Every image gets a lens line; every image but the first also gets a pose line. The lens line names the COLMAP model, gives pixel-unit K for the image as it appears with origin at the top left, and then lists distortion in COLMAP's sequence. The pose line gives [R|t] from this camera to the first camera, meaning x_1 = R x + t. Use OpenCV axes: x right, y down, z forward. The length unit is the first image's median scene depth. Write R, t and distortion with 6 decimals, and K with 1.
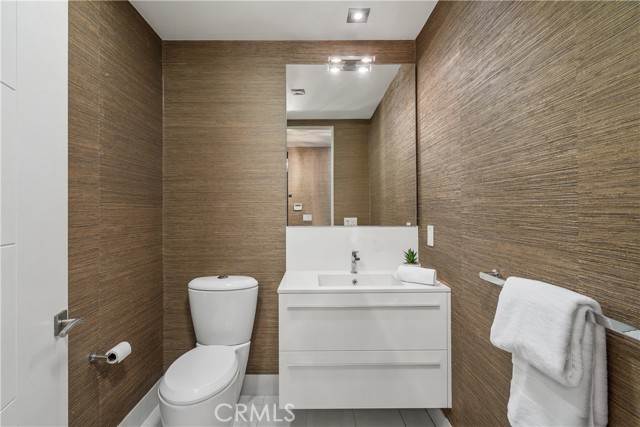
lens RADIAL K [[292.9, 0, 319.3], [0, 292.9, 211.4], [0, 0, 1]] dist [-0.002920, 0.002486]
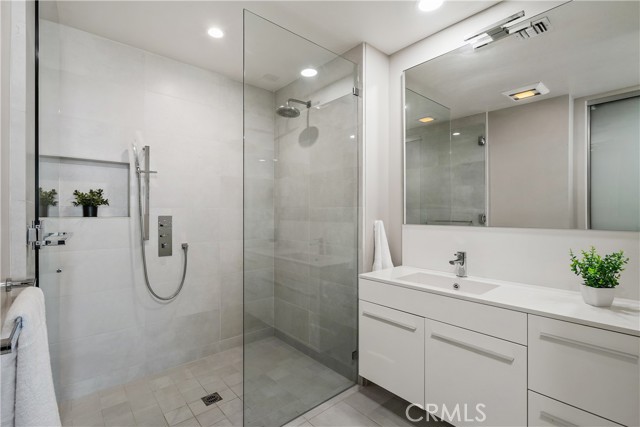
lens RADIAL K [[292.9, 0, 319.4], [0, 292.9, 212.2], [0, 0, 1]] dist [-0.002920, 0.002486]
pose [[0.641056, 0.004699, -0.767480, 0.558400], [-0.007745, 0.999970, -0.000346, 0.007630], [0.767455, 0.006166, 0.641073, 0.061848]]
